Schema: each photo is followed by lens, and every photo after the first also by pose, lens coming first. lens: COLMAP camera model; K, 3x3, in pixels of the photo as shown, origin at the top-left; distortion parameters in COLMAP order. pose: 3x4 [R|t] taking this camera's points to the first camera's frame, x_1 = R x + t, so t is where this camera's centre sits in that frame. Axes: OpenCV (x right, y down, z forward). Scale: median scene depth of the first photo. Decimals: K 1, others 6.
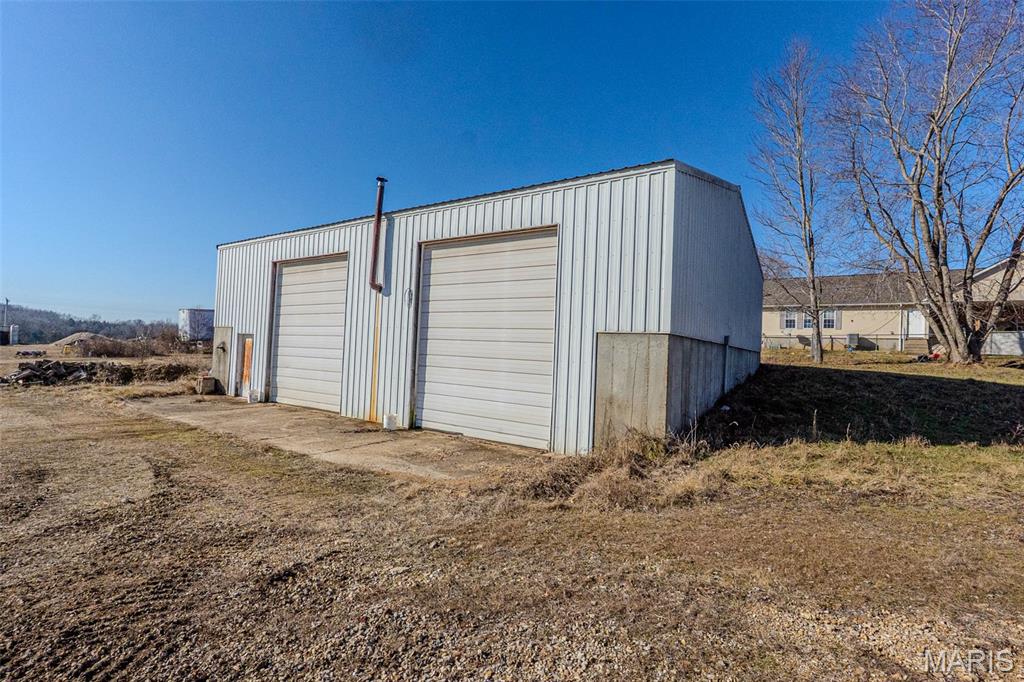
lens RADIAL K [[468.8, 0, 512.0], [0, 468.8, 341.0], [0, 0, 1]] dist [-0.001618, -0.000186]
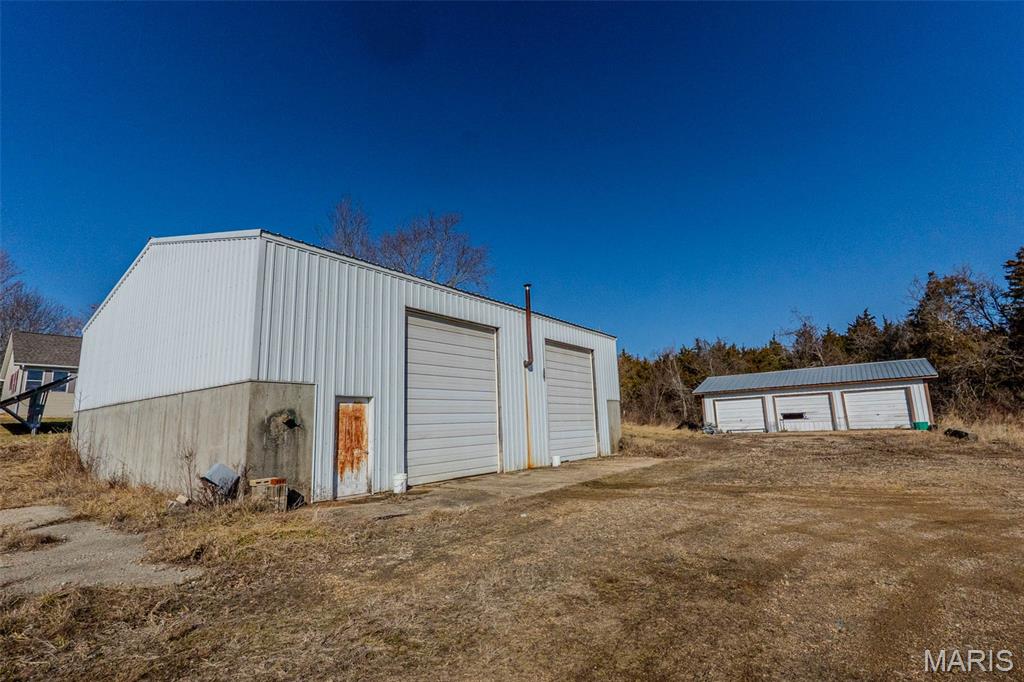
lens RADIAL K [[468.8, 0, 512.0], [0, 468.8, 341.0], [0, 0, 1]] dist [-0.001618, -0.000186]
pose [[0.049911, 0.123614, 0.991074, -1.663036], [0.001533, 0.992301, -0.123844, -0.014828], [-0.998753, 0.007700, 0.049337, 1.010818]]
